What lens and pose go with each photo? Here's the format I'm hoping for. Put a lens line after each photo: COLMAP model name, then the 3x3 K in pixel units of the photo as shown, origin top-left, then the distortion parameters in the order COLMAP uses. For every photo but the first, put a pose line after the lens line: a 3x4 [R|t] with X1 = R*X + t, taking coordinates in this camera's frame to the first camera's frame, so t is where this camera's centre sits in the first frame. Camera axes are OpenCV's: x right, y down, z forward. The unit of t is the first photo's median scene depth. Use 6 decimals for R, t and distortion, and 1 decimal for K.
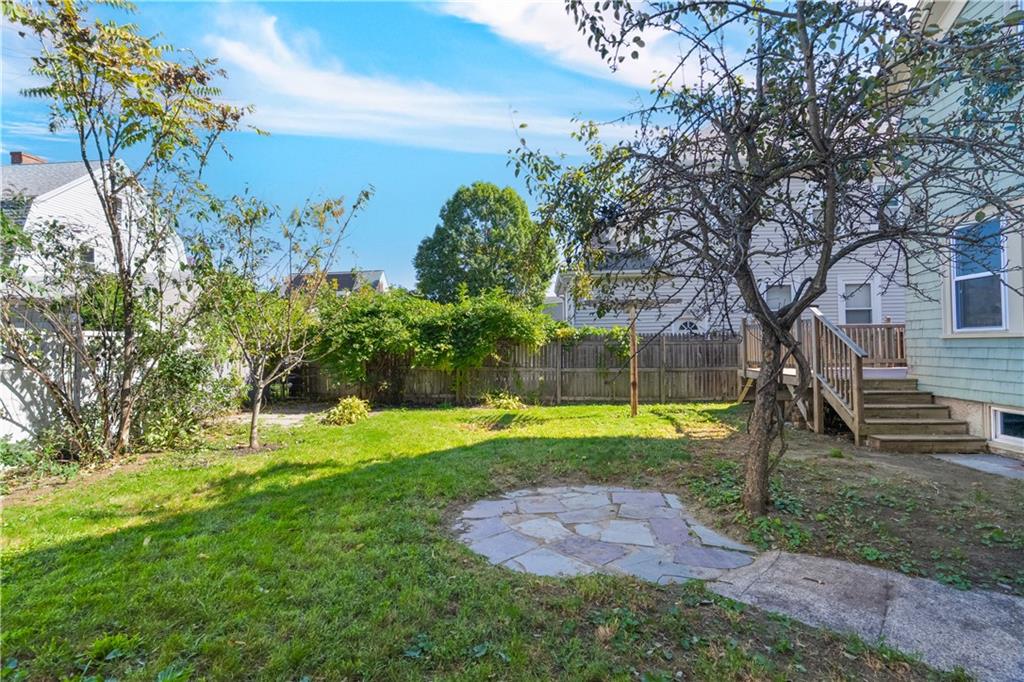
lens RADIAL K [[469.1, 0, 512.0], [0, 469.1, 341.0], [0, 0, 1]] dist [-0.021598, 0.014807]
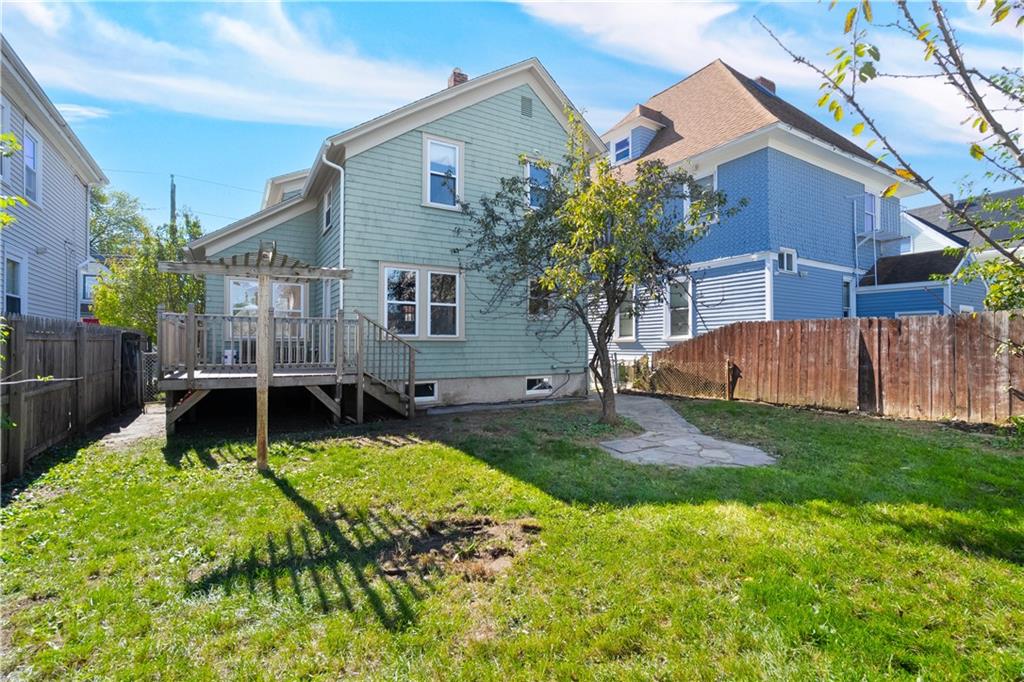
lens RADIAL K [[469.1, 0, 512.0], [0, 469.1, 341.0], [0, 0, 1]] dist [-0.021598, 0.014807]
pose [[-0.581992, 0.022810, 0.812874, -0.535797], [0.000446, 0.999615, -0.027730, 0.037404], [-0.813194, -0.015776, -0.581779, 1.563459]]
